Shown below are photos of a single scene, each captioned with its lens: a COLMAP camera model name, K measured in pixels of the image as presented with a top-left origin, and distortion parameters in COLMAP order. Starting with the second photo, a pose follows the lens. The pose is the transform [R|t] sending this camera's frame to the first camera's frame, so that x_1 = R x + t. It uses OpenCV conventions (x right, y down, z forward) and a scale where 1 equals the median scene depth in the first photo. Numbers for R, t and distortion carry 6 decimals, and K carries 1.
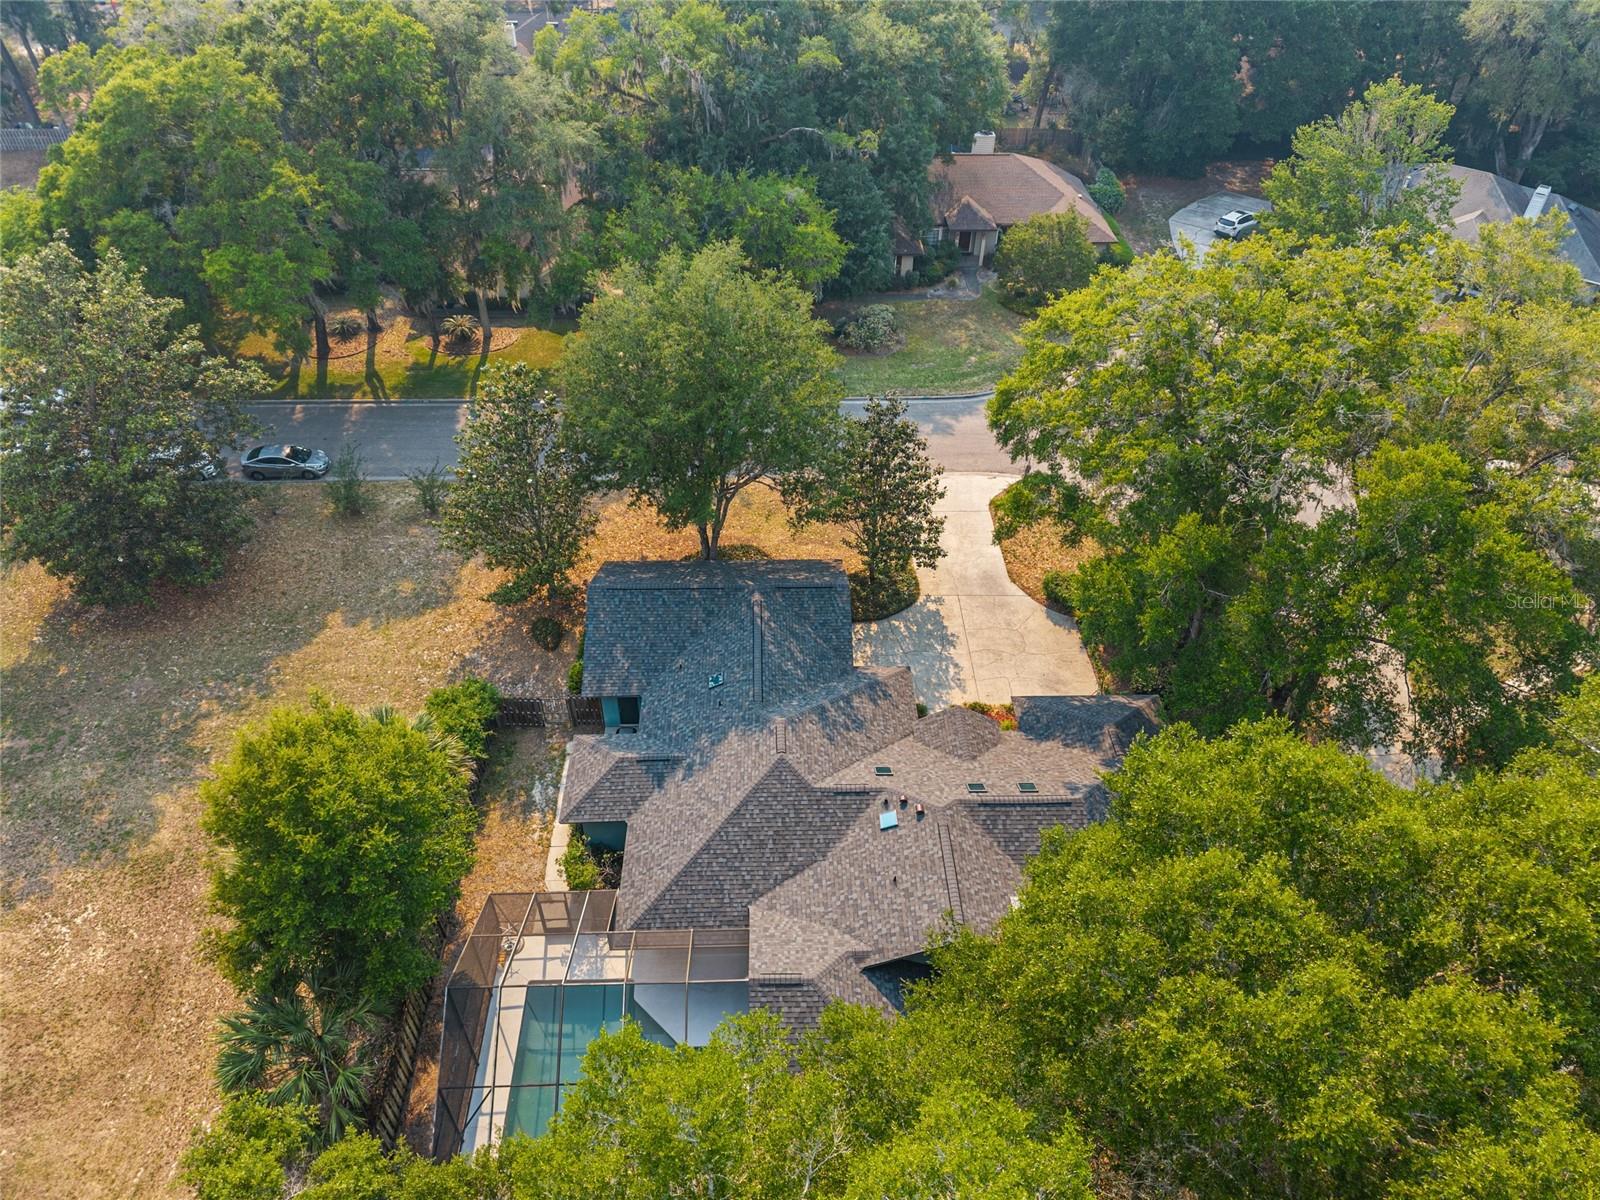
lens RADIAL K [[1073.2, 0, 801.2], [0, 1073.2, 605.5], [0, 0, 1]] dist [0.029450, -0.032893]
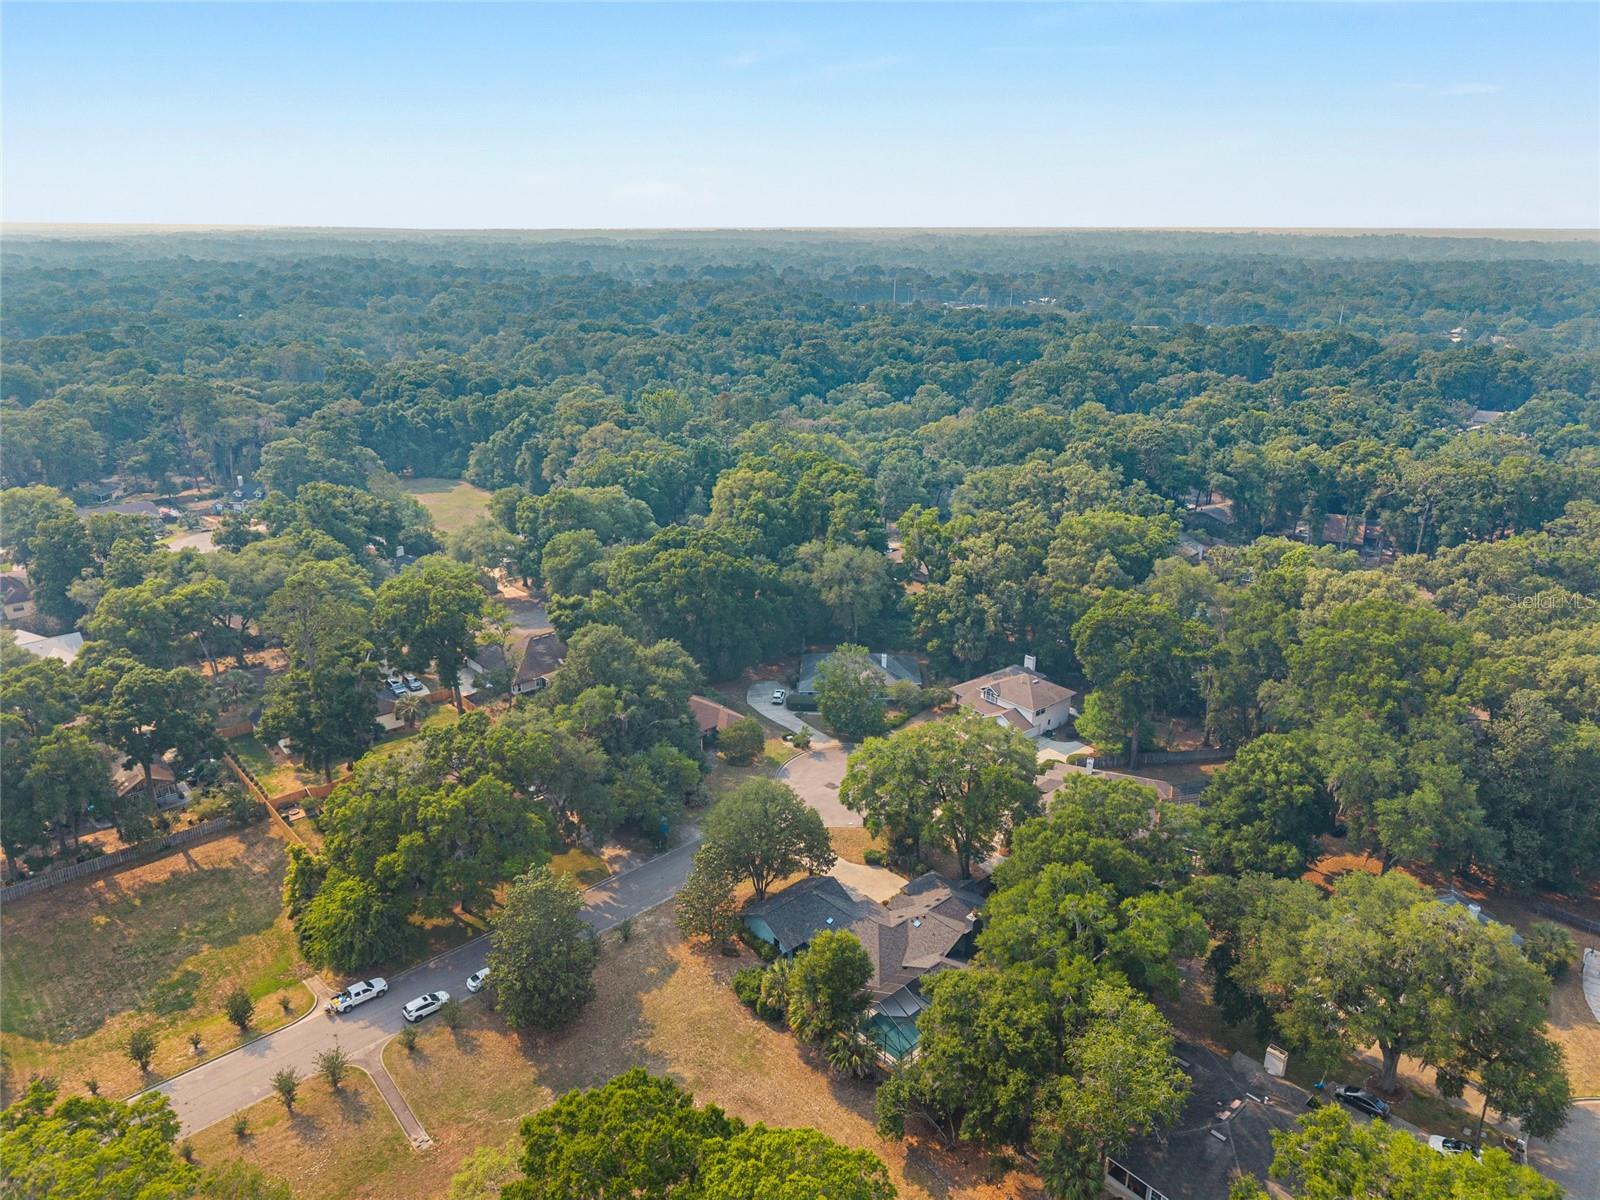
lens RADIAL K [[1073.2, 0, 795.2], [0, 1073.2, 594.8], [0, 0, 1]] dist [0.029450, -0.032893]
pose [[0.759564, -0.227130, 0.609487, -1.519518], [0.437295, 0.871989, -0.220019, -0.086099], [-0.481493, 0.433644, 0.761654, -1.339016]]
